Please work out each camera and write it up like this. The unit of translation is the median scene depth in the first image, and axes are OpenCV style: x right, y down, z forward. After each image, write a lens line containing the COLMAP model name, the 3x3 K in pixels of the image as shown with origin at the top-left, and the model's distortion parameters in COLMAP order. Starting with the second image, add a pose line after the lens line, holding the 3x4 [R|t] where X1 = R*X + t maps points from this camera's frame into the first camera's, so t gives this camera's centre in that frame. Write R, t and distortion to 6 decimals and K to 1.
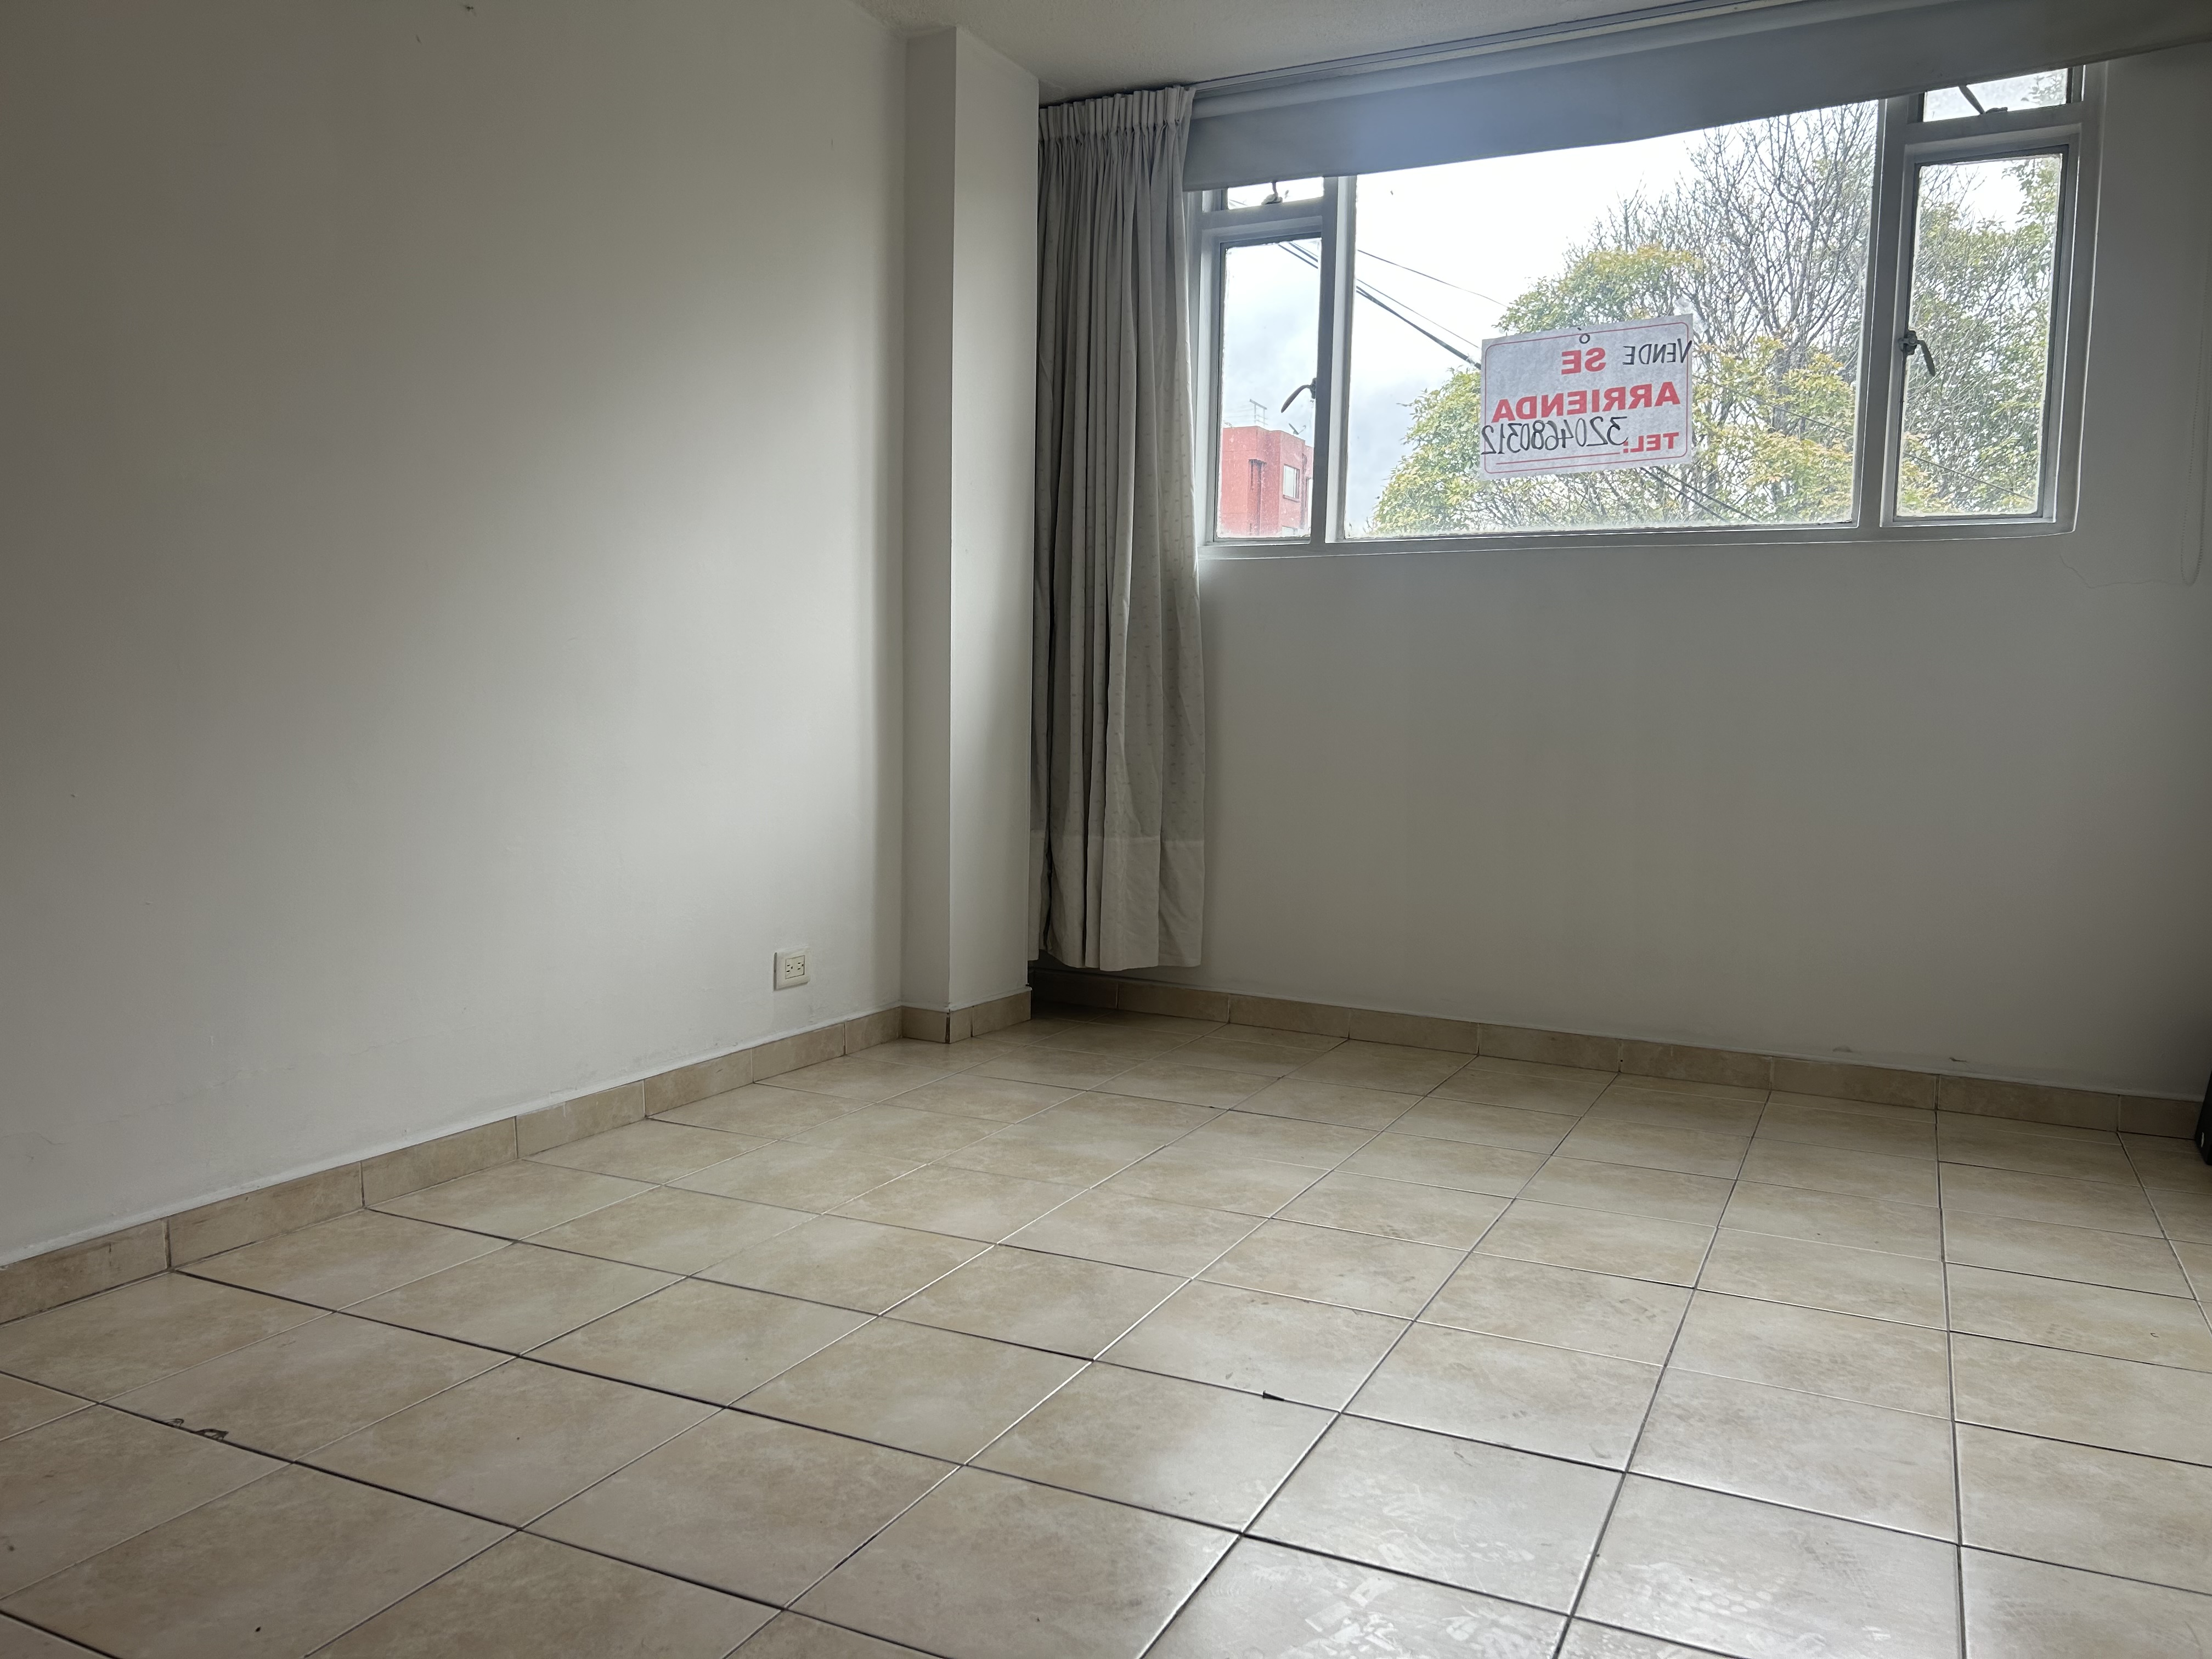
lens RADIAL K [[1666.8, 0, 1106.0], [0, 1666.8, 829.5], [0, 0, 1]] dist [0.099299, -0.119210]
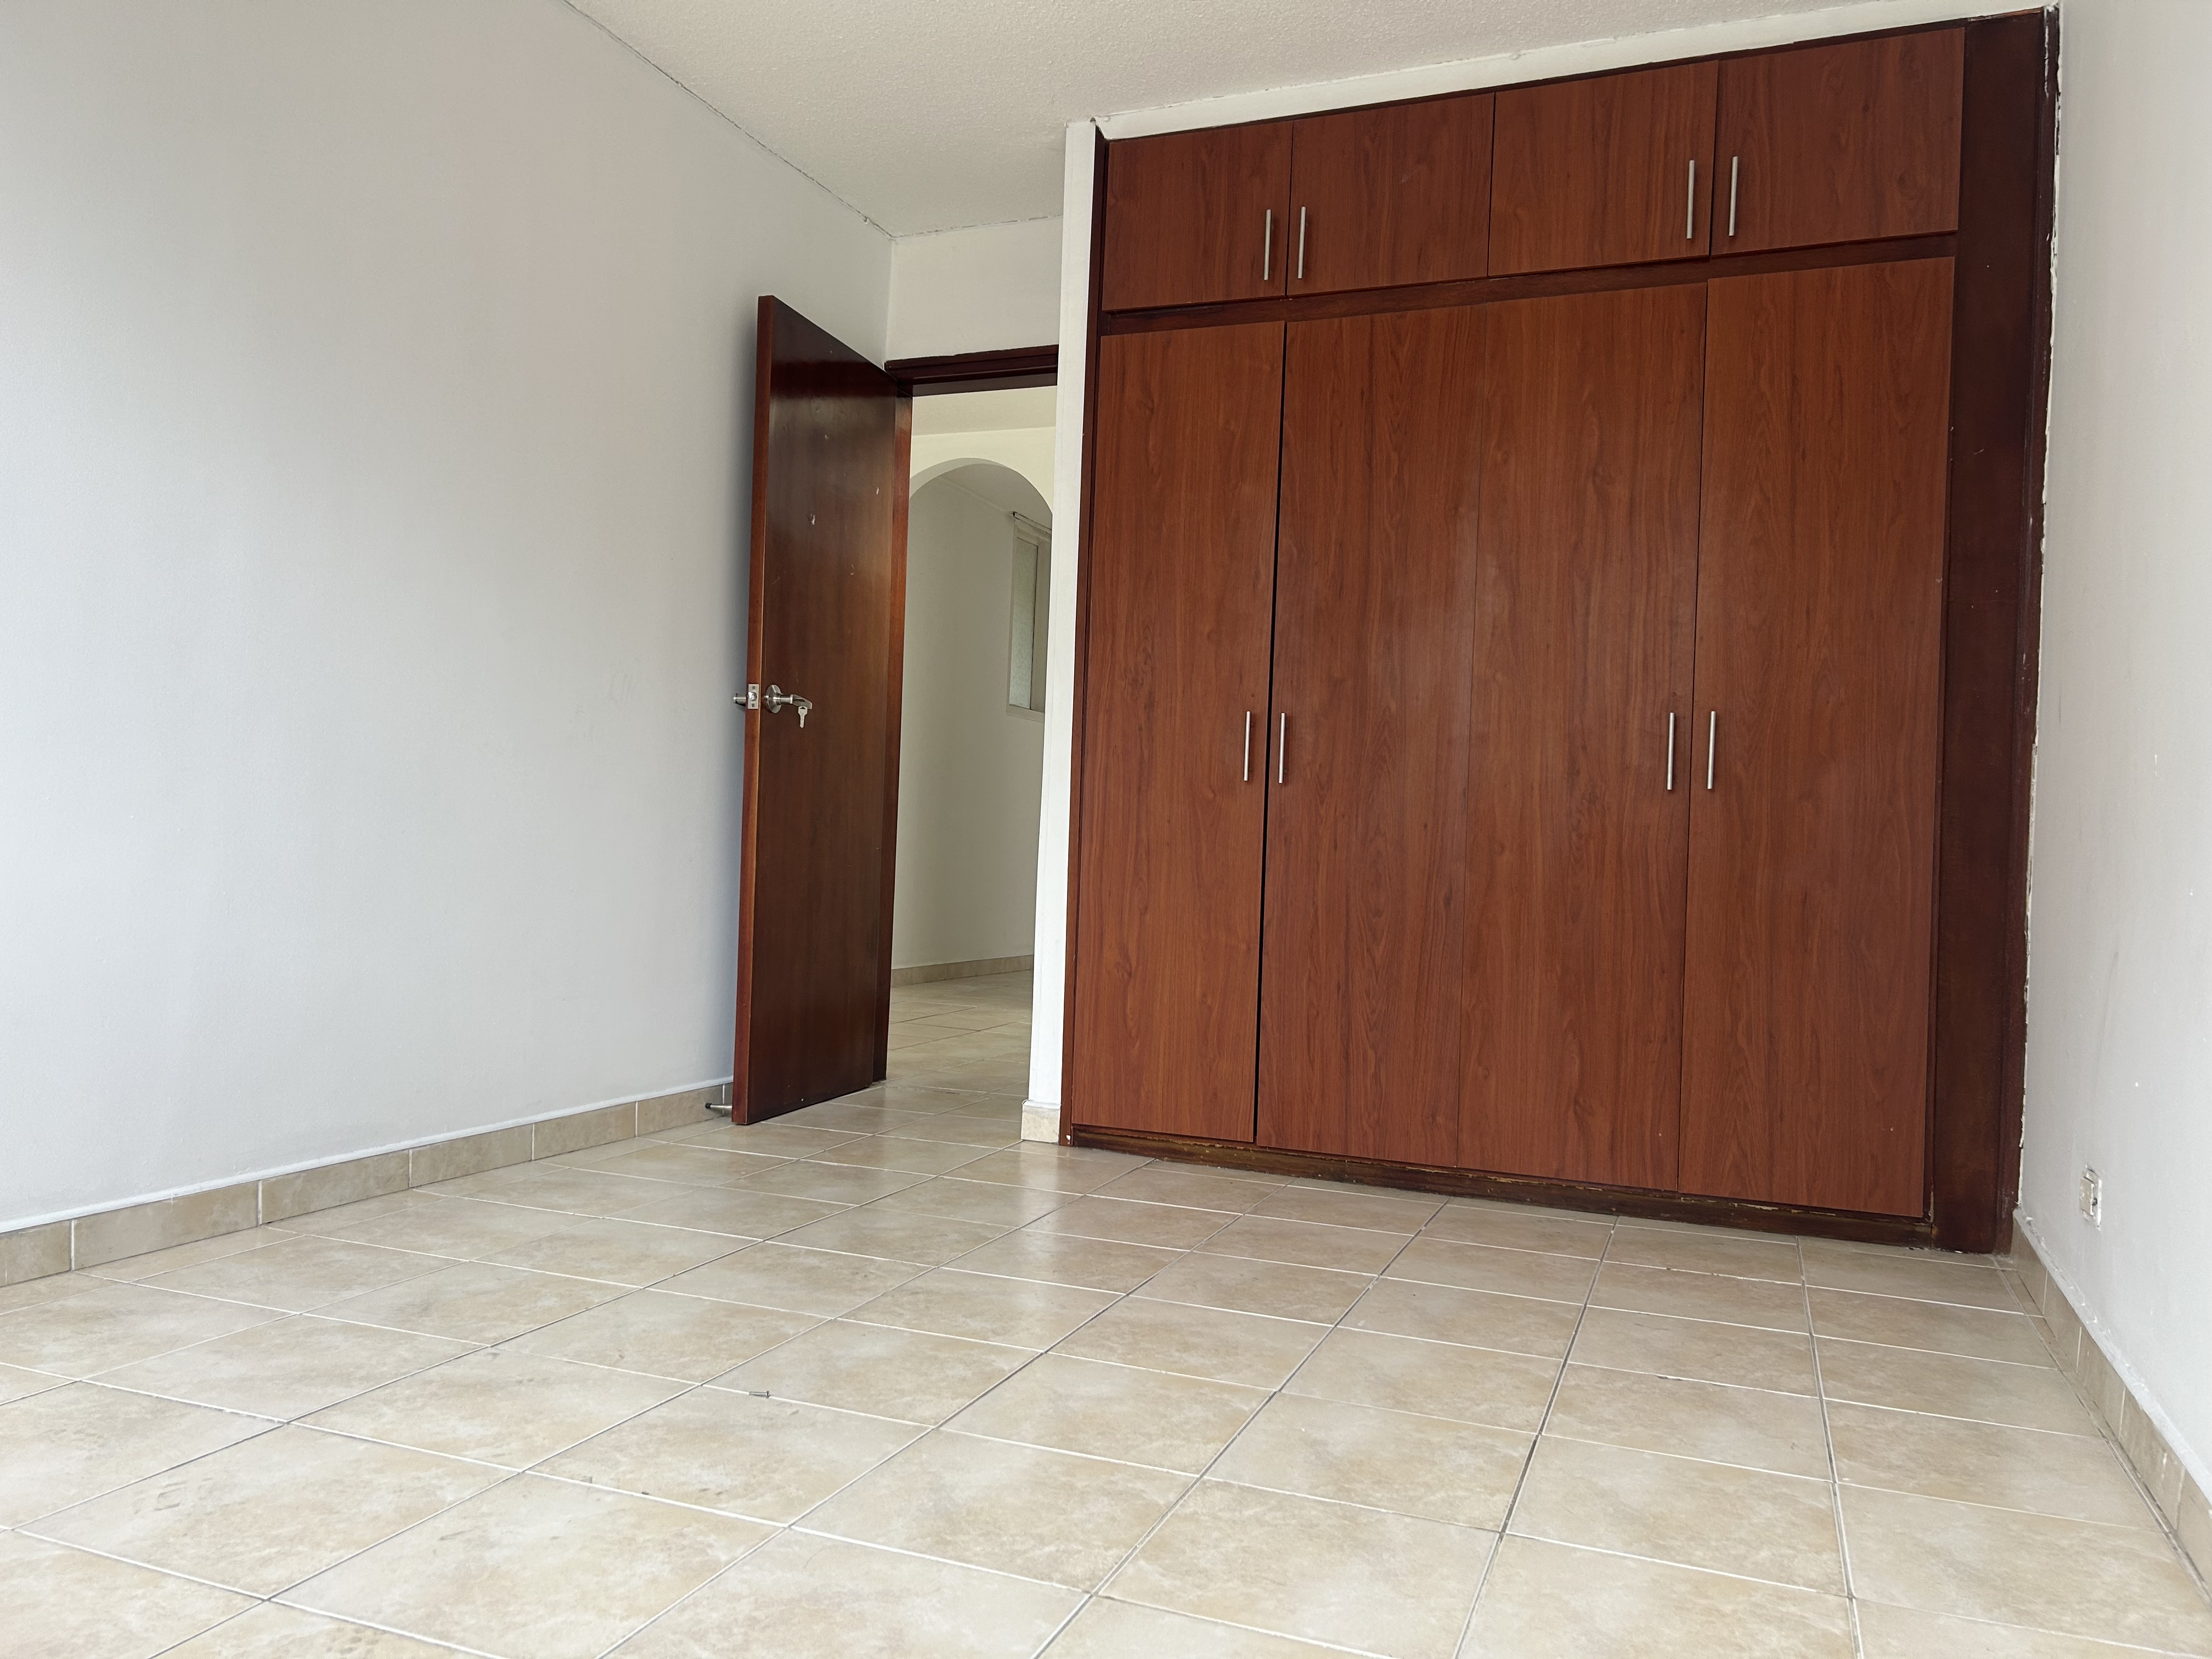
lens RADIAL K [[1666.8, 0, 1106.0], [0, 1666.8, 829.5], [0, 0, 1]] dist [0.099299, -0.119210]
pose [[-0.994877, -0.056923, -0.083542, -0.003479], [-0.062879, 0.995530, 0.070475, -0.079911], [0.079157, 0.075367, -0.994009, 1.860943]]
